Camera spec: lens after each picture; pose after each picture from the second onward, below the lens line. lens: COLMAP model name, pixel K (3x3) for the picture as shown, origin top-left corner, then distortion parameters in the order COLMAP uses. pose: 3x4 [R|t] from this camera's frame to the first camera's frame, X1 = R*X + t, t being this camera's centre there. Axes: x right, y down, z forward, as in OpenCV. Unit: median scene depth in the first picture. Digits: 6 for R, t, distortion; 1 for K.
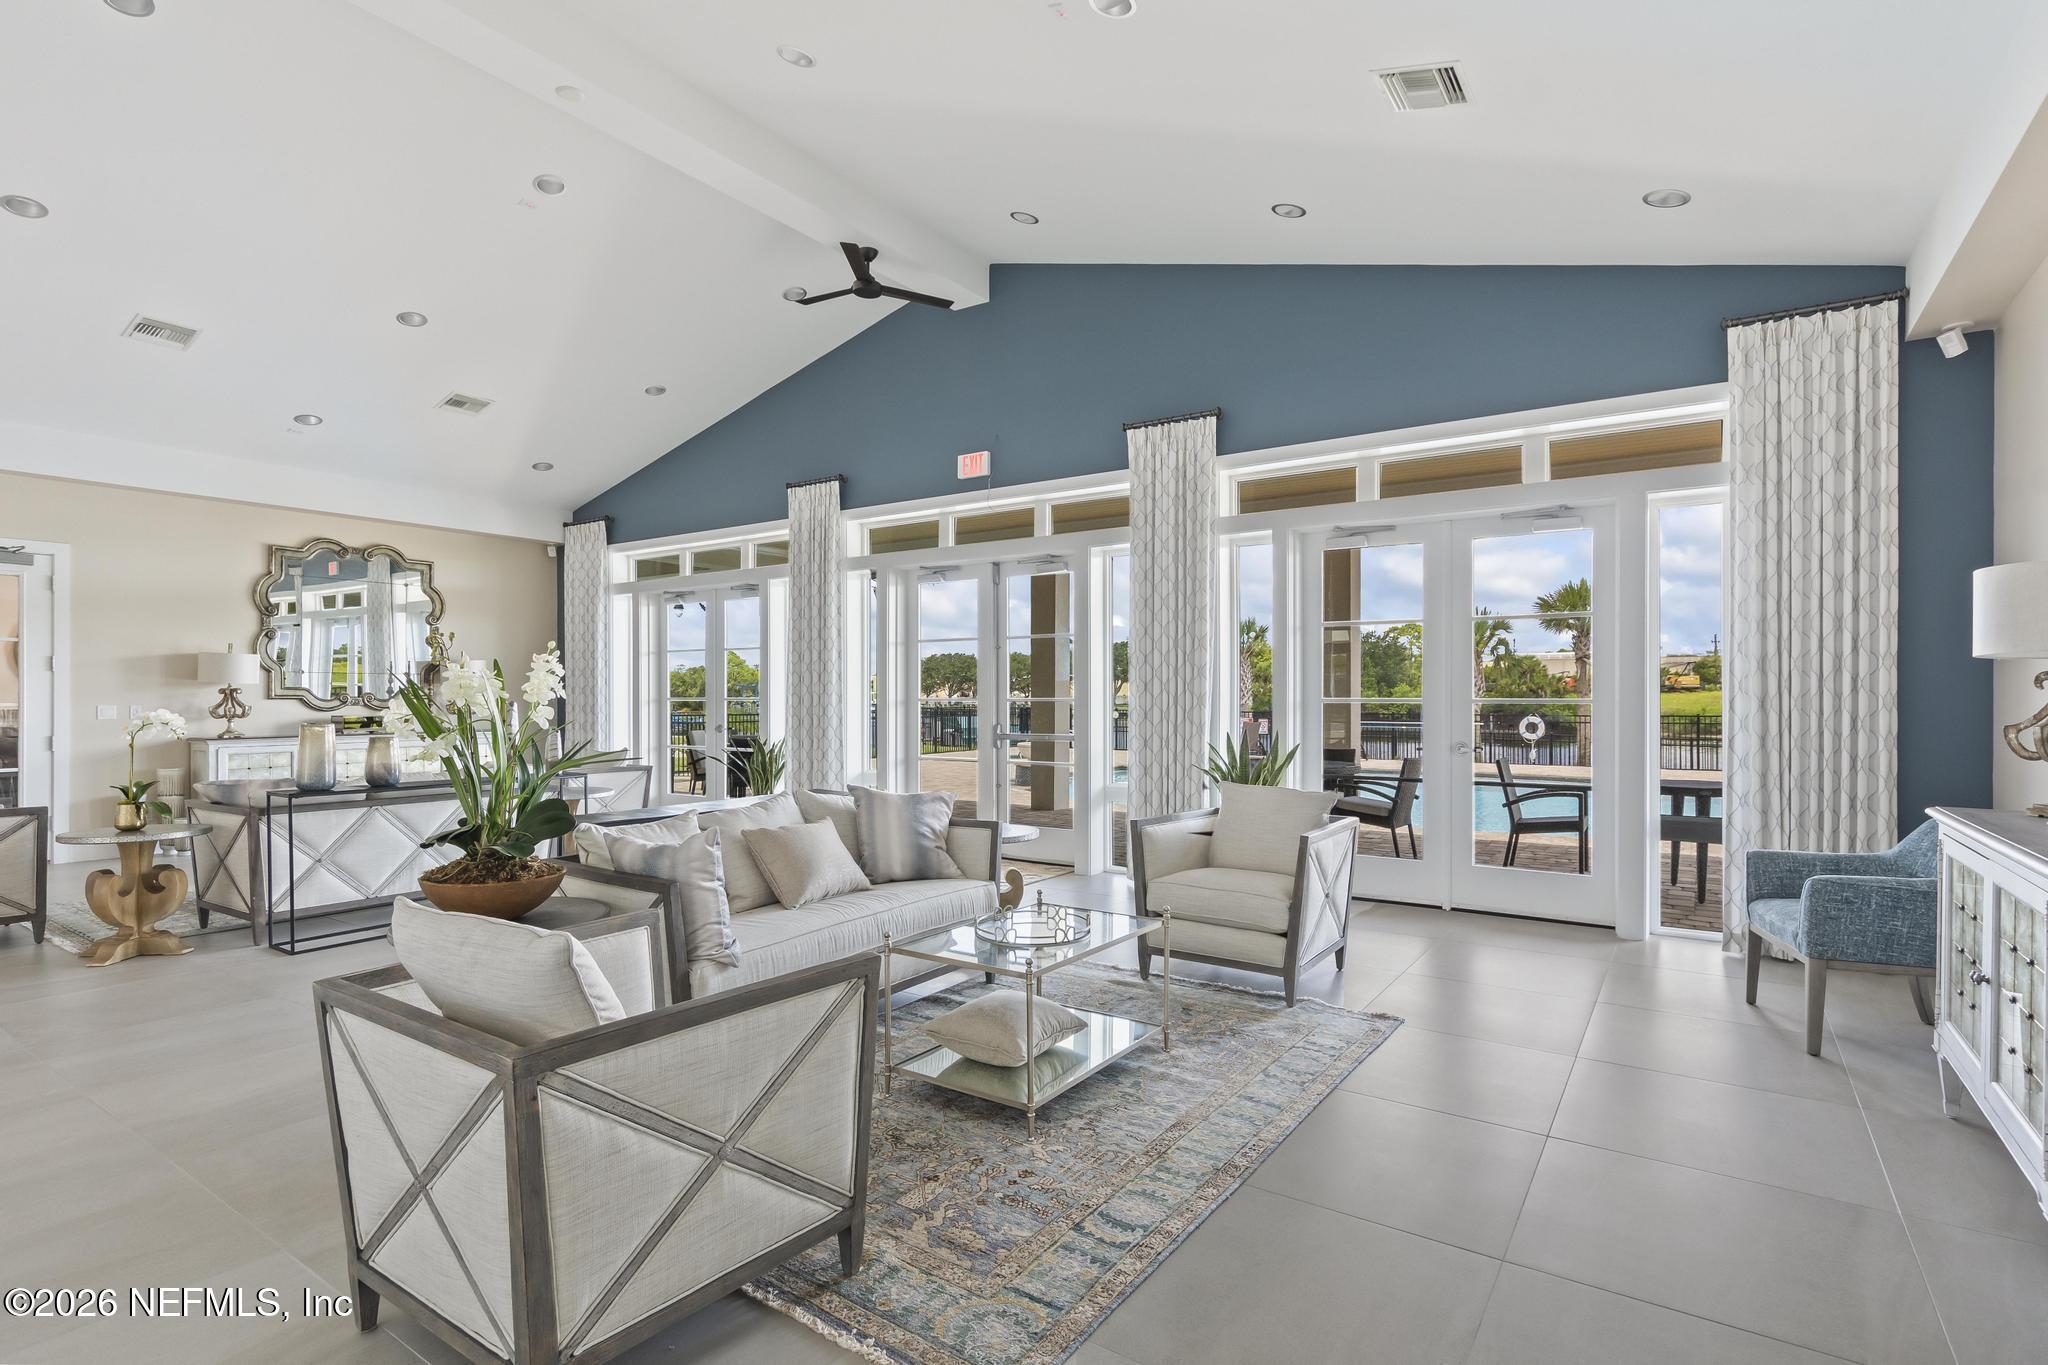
lens RADIAL K [[984.9, 0, 1031.8], [0, 984.9, 698.6], [0, 0, 1]] dist [-0.013170, -0.000679]
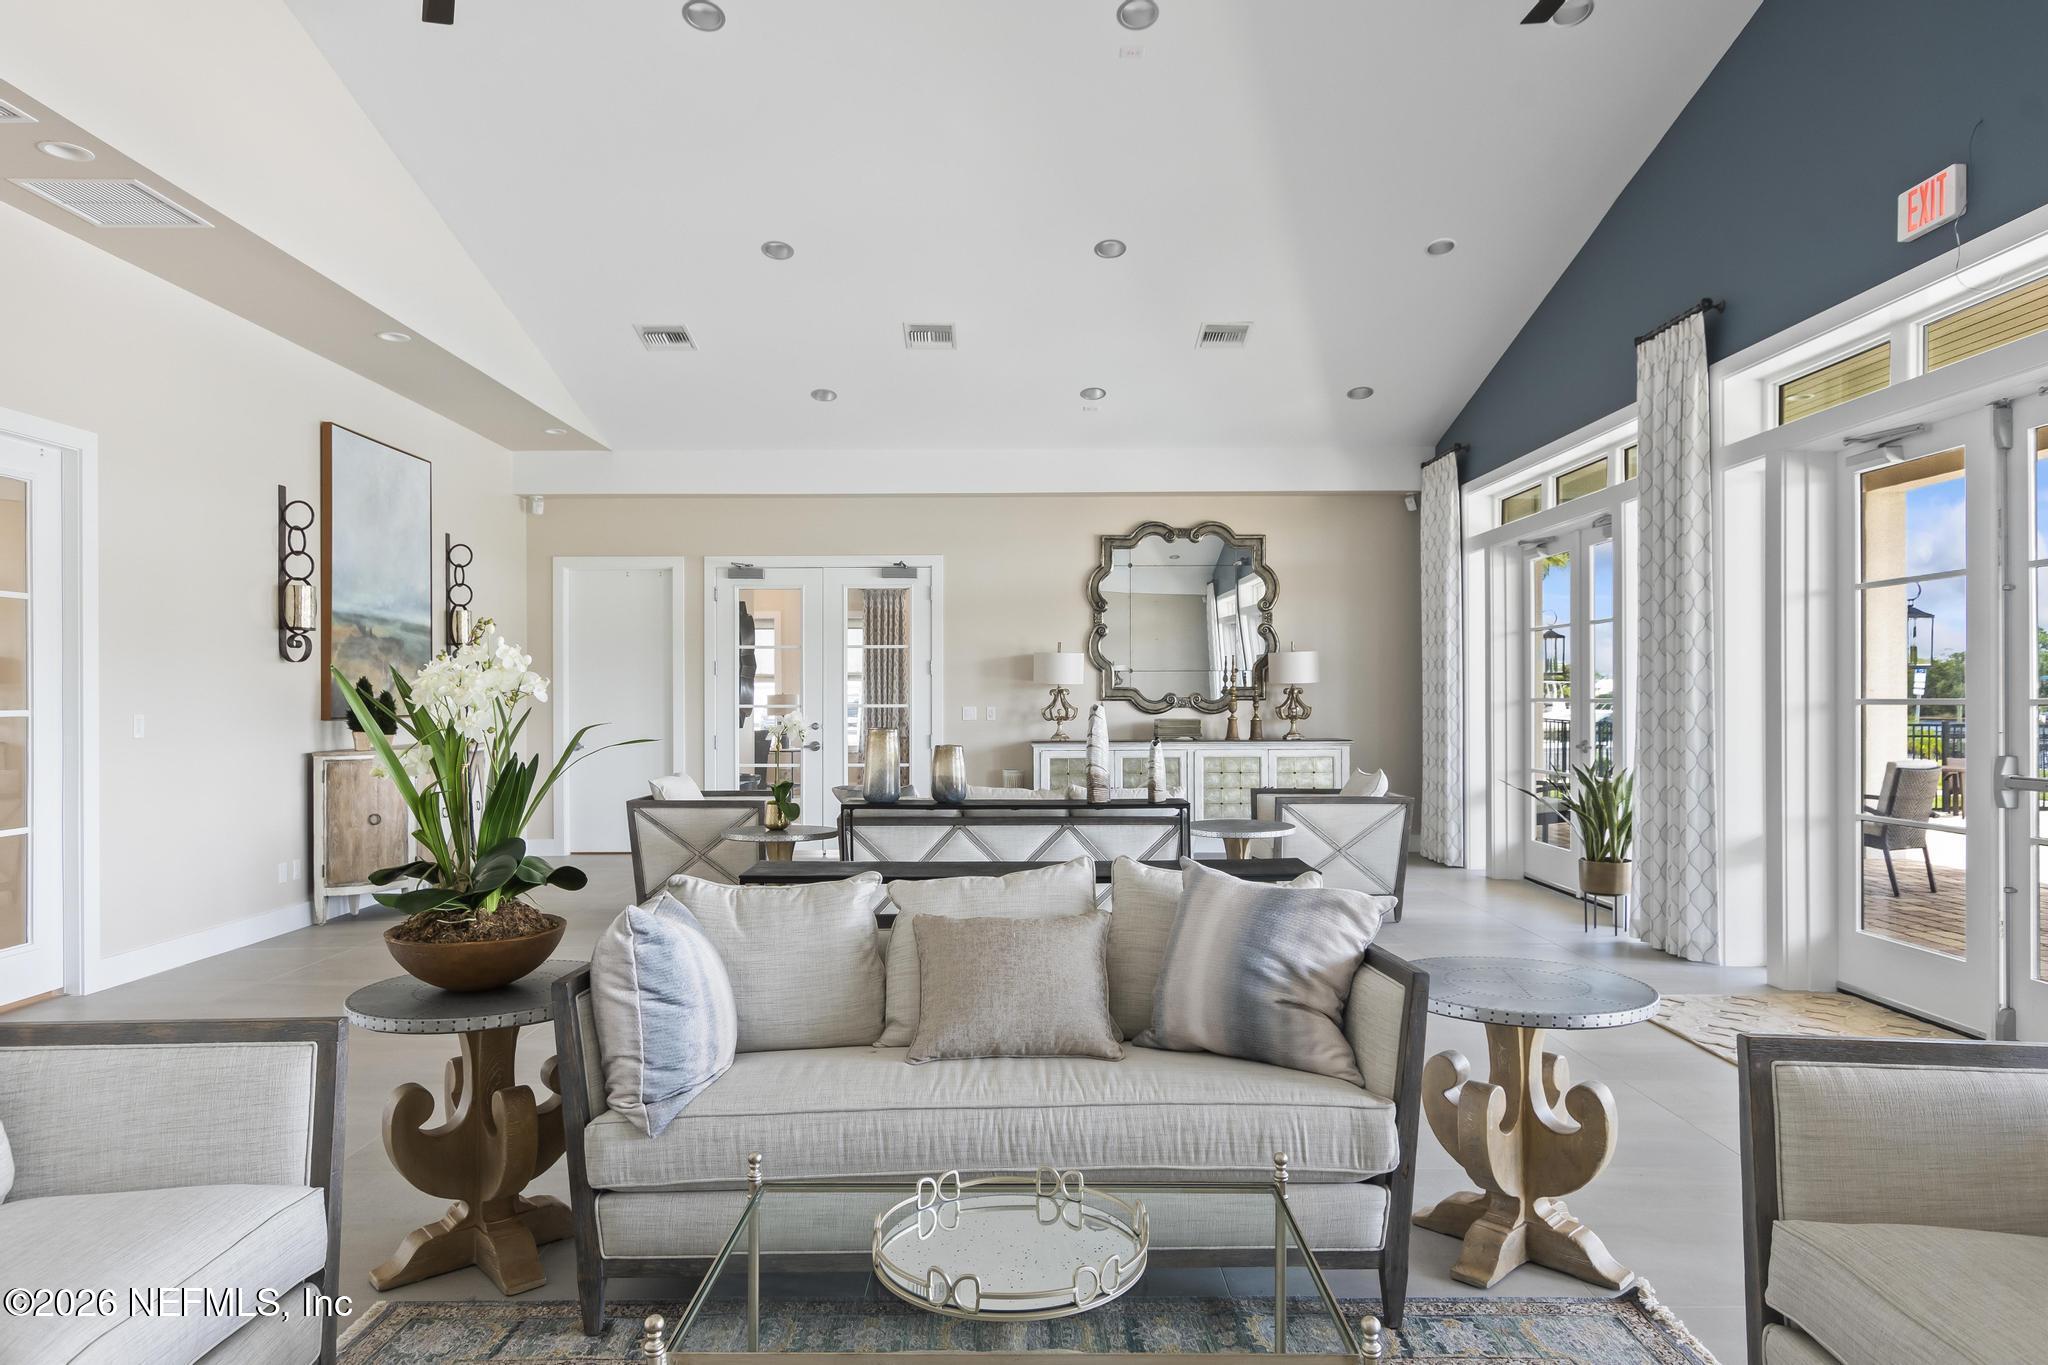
lens RADIAL K [[1252.0, 0, 1015.0], [0, 1252.0, 695.7], [0, 0, 1]] dist [0.004719, 0.001517]
pose [[0.558132, -0.003478, -0.829745, 0.178761], [0.002854, 0.999993, -0.002272, -0.001250], [0.829747, -0.001101, 0.558138, 0.274510]]
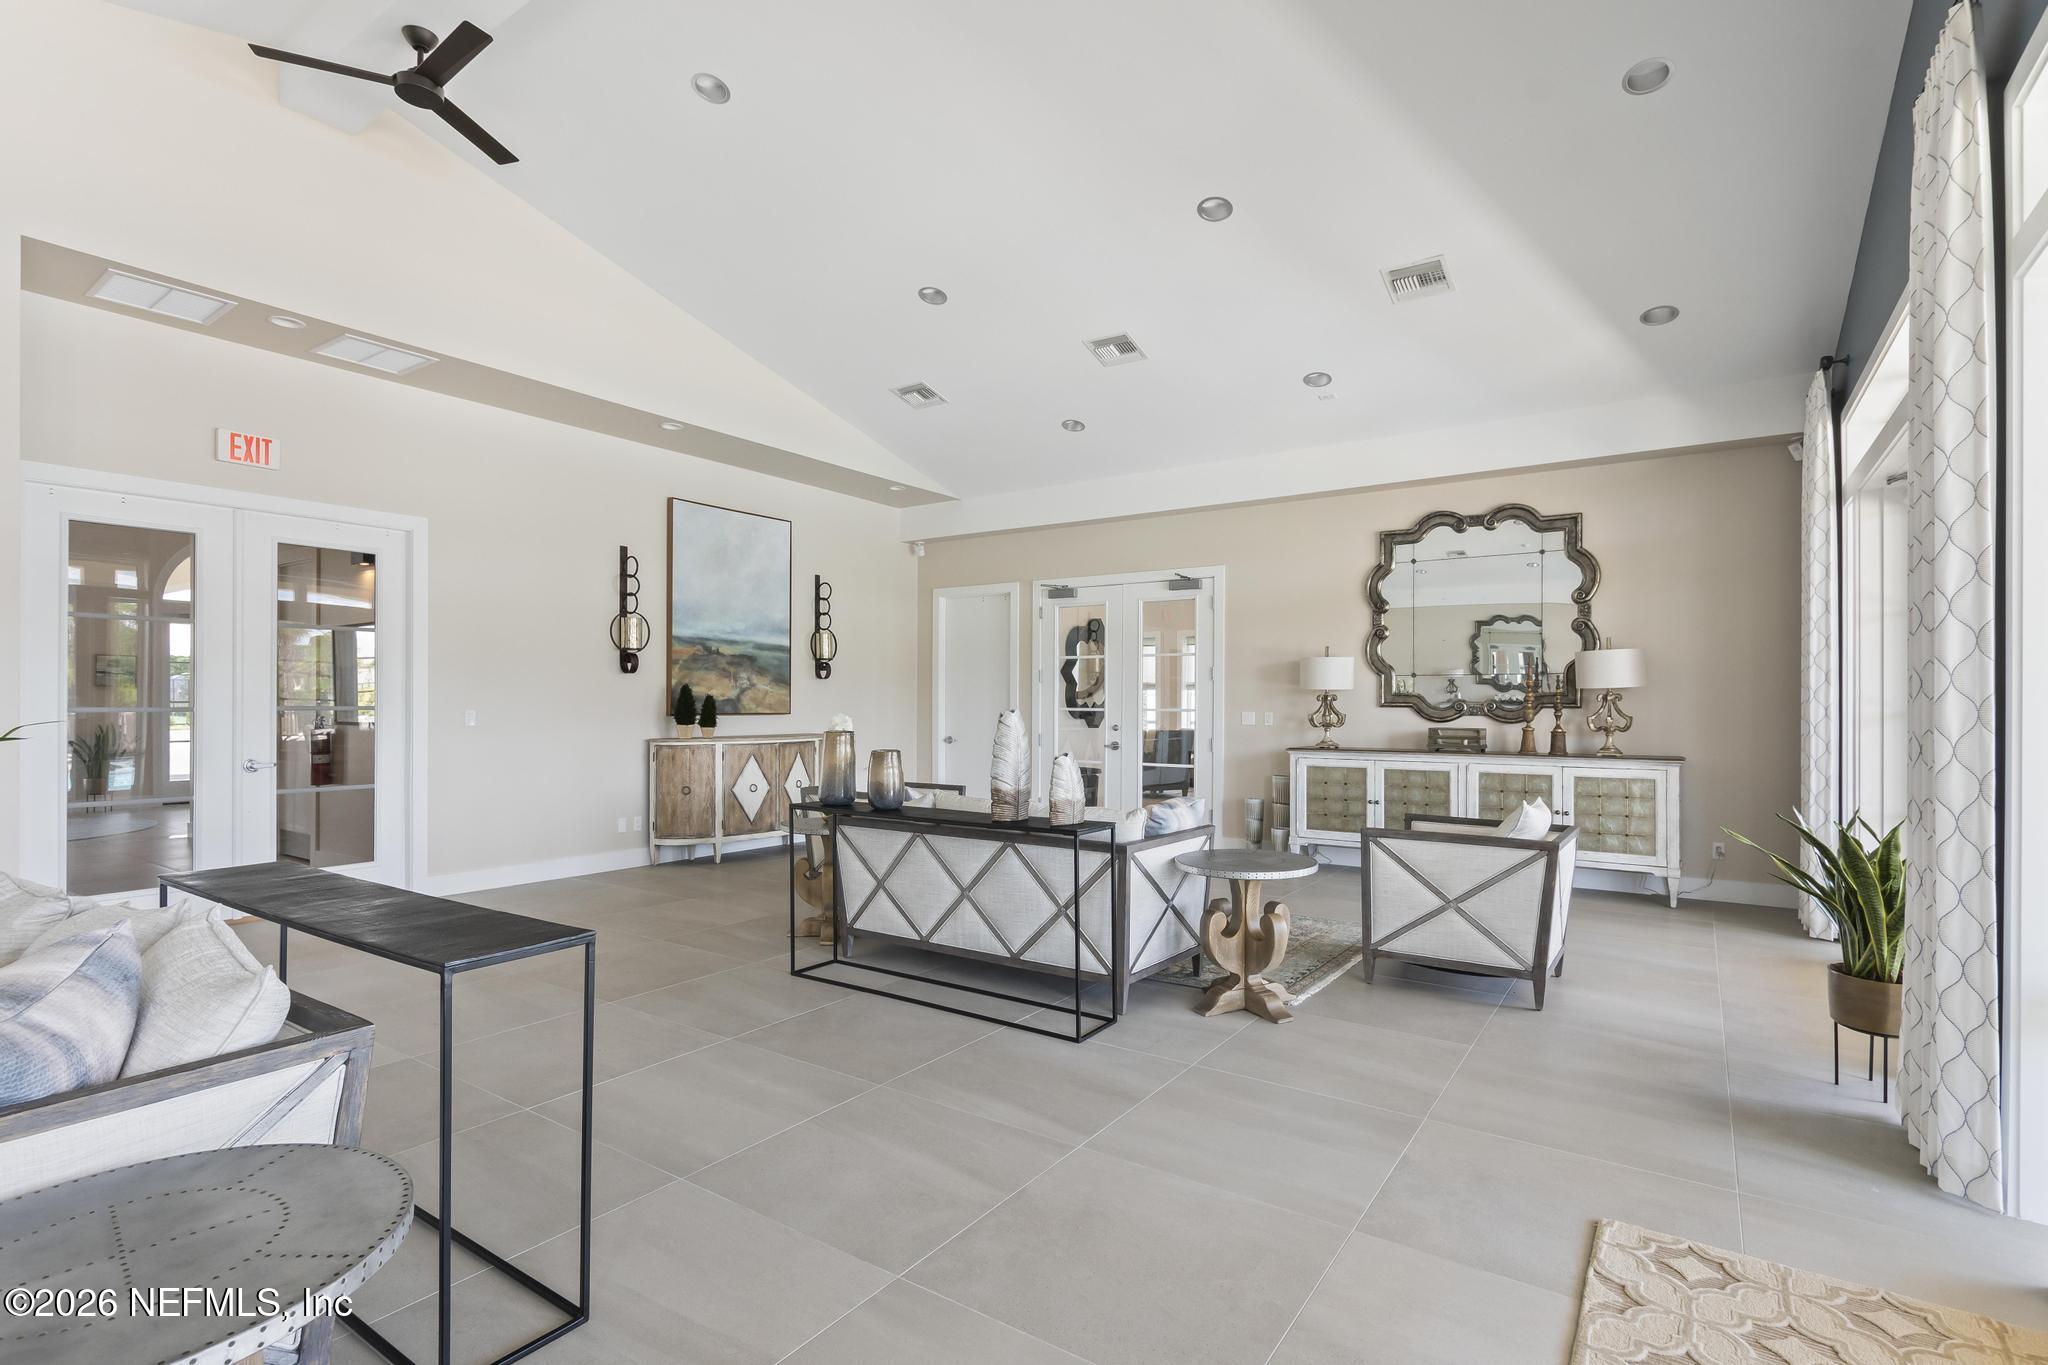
lens RADIAL K [[972.2, 0, 1019.4], [0, 972.2, 701.7], [0, 0, 1]] dist [0.004381, 0.000404]
pose [[-0.008829, -0.000661, -0.999961, 0.106774], [-0.004597, 0.999989, -0.000621, -0.001909], [0.999950, 0.004592, -0.008832, 0.715734]]
